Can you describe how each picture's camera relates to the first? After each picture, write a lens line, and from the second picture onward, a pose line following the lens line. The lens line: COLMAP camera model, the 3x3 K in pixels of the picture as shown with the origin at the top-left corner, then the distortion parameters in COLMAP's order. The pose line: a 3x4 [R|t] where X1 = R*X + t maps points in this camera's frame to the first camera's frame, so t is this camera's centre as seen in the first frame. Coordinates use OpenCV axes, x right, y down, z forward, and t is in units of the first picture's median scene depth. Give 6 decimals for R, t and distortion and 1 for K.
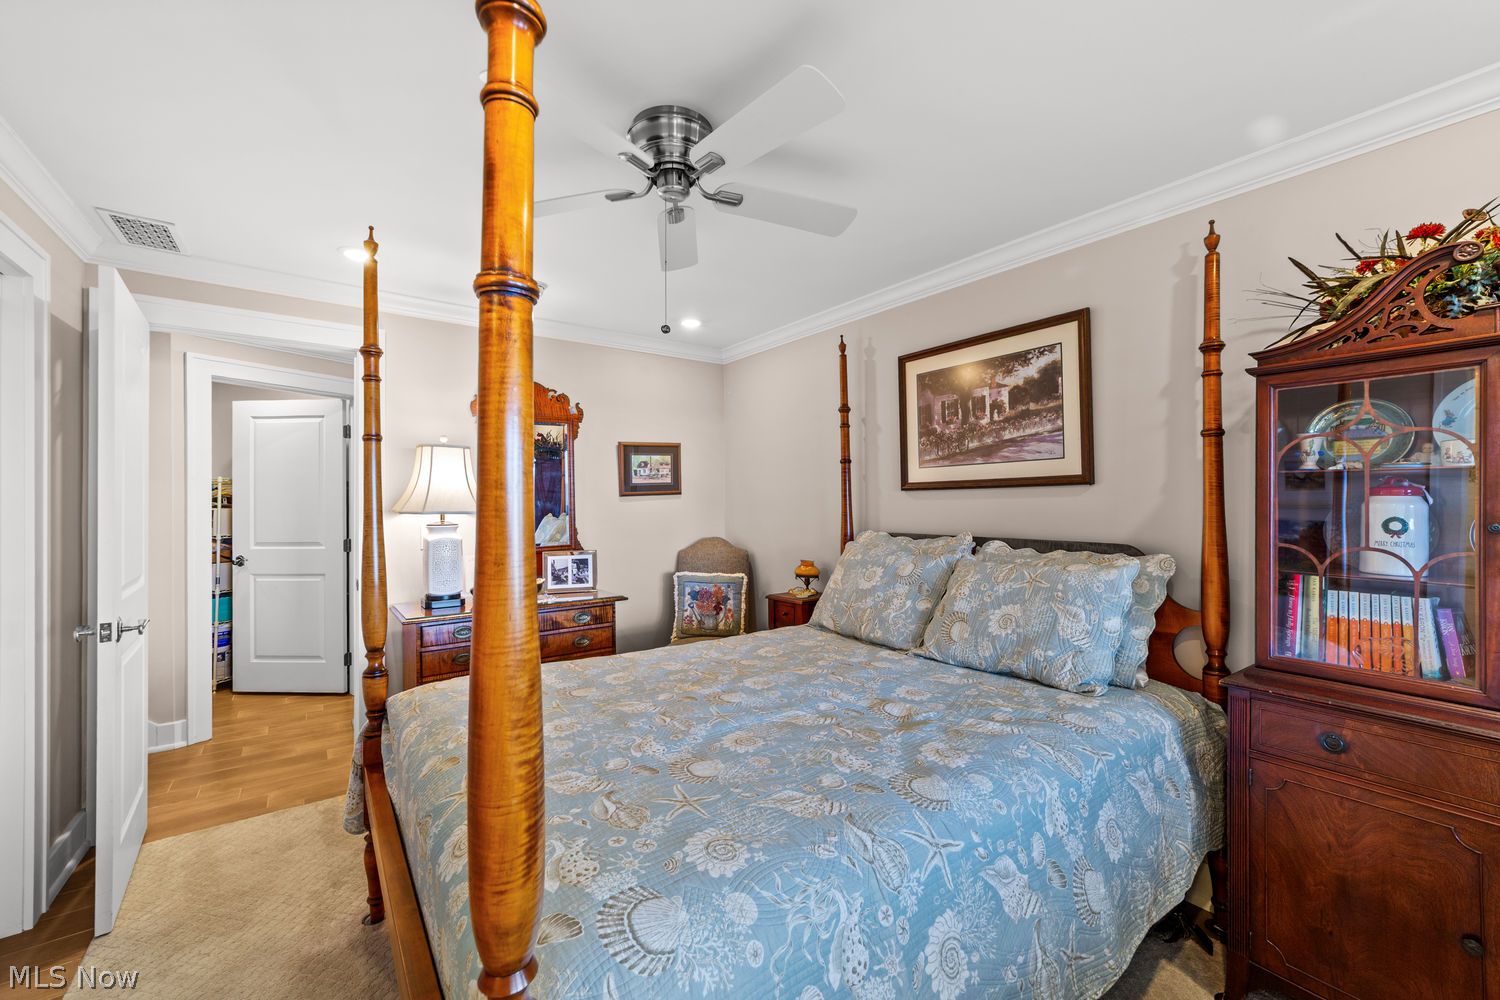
lens RADIAL K [[580.1, 0, 721.0], [0, 580.1, 496.2], [0, 0, 1]] dist [-0.011856, 0.005865]
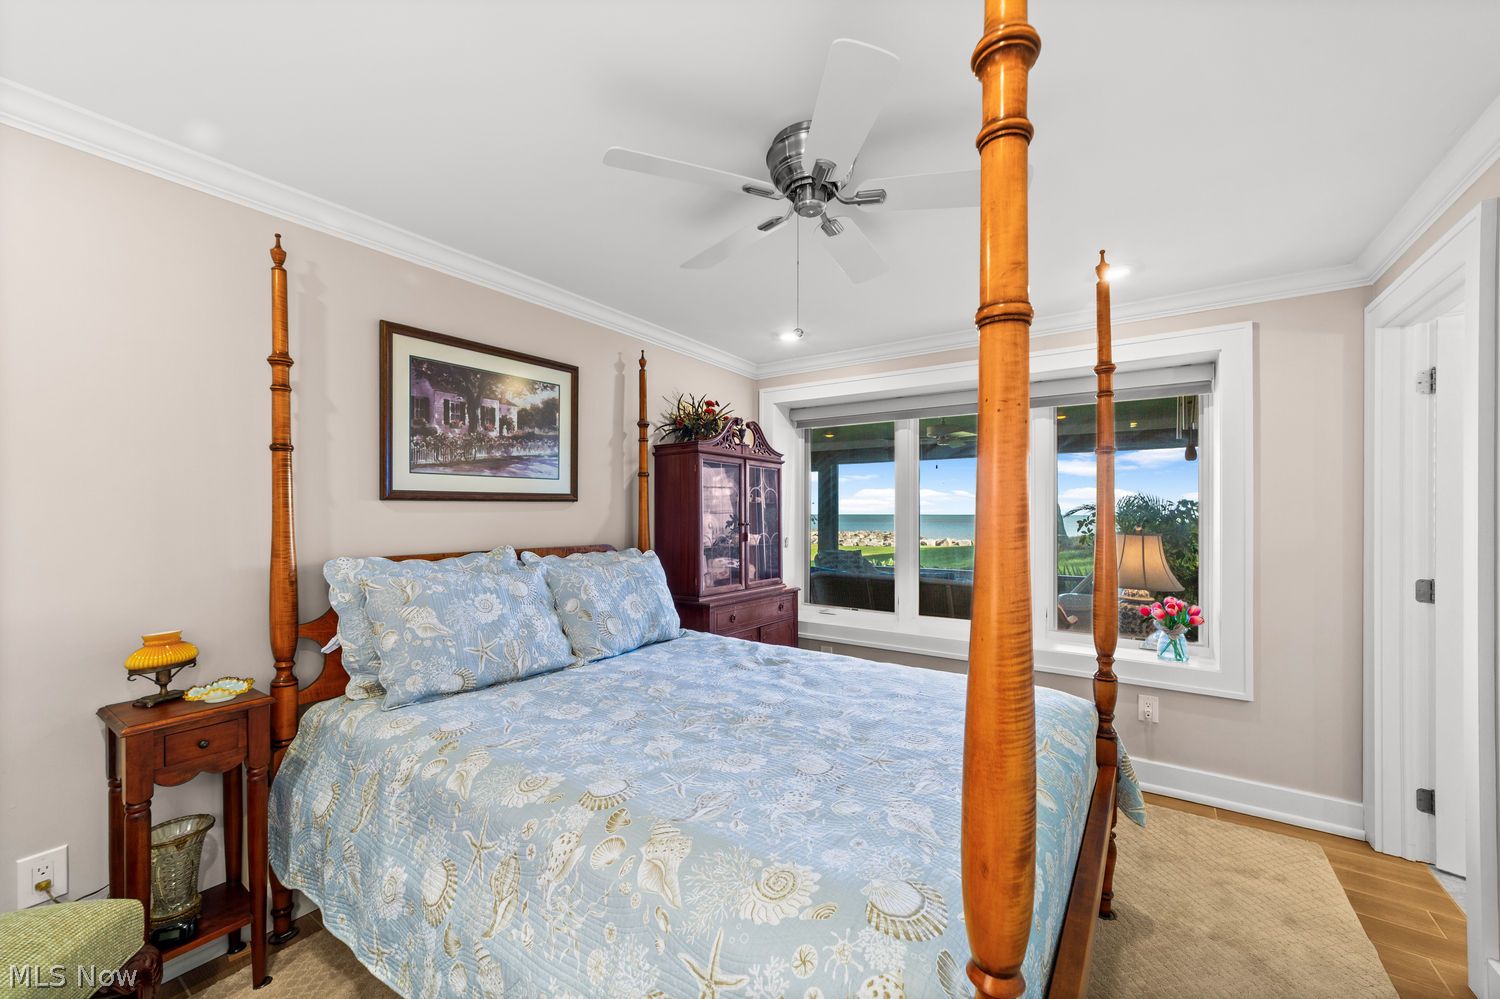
lens RADIAL K [[580.1, 0, 761.6], [0, 580.1, 505.9], [0, 0, 1]] dist [-0.011856, 0.005865]
pose [[-0.344876, 0.015047, 0.938528, -0.665808], [-0.006798, 0.999805, -0.018528, 0.009646], [-0.938624, -0.012770, -0.344706, 0.953030]]
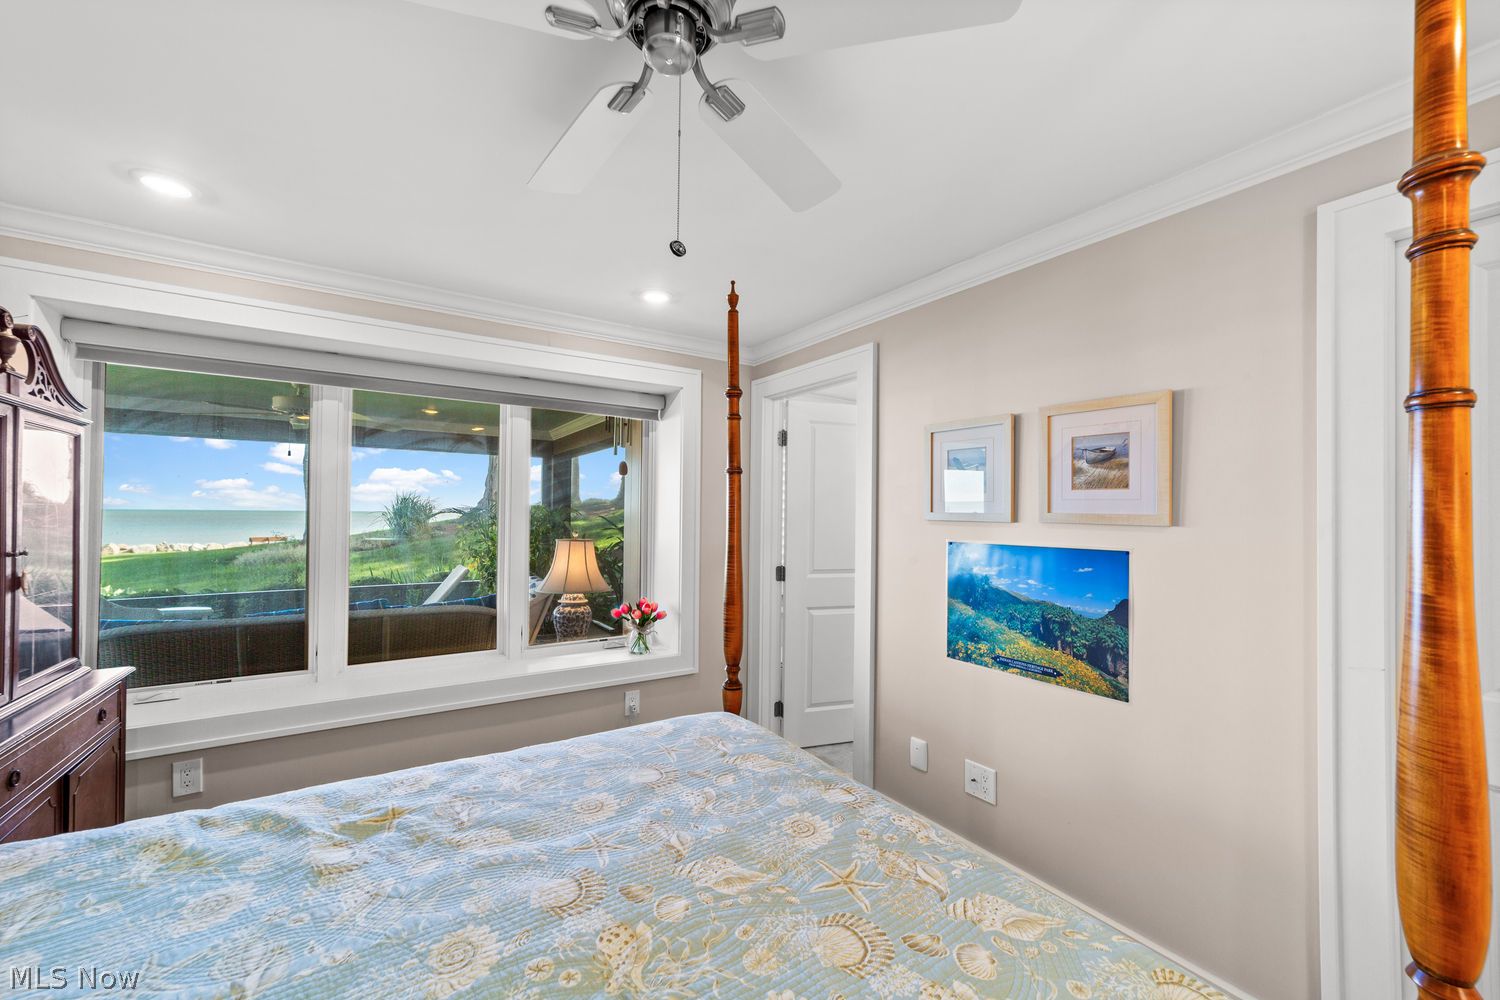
lens RADIAL K [[580.1, 0, 721.0], [0, 580.1, 506.4], [0, 0, 1]] dist [-0.011856, 0.005865]
pose [[-0.998026, -0.006192, 0.062490, -0.121197], [-0.007285, 0.999824, -0.017277, -0.018384], [-0.062372, -0.017698, -0.997896, 1.078027]]
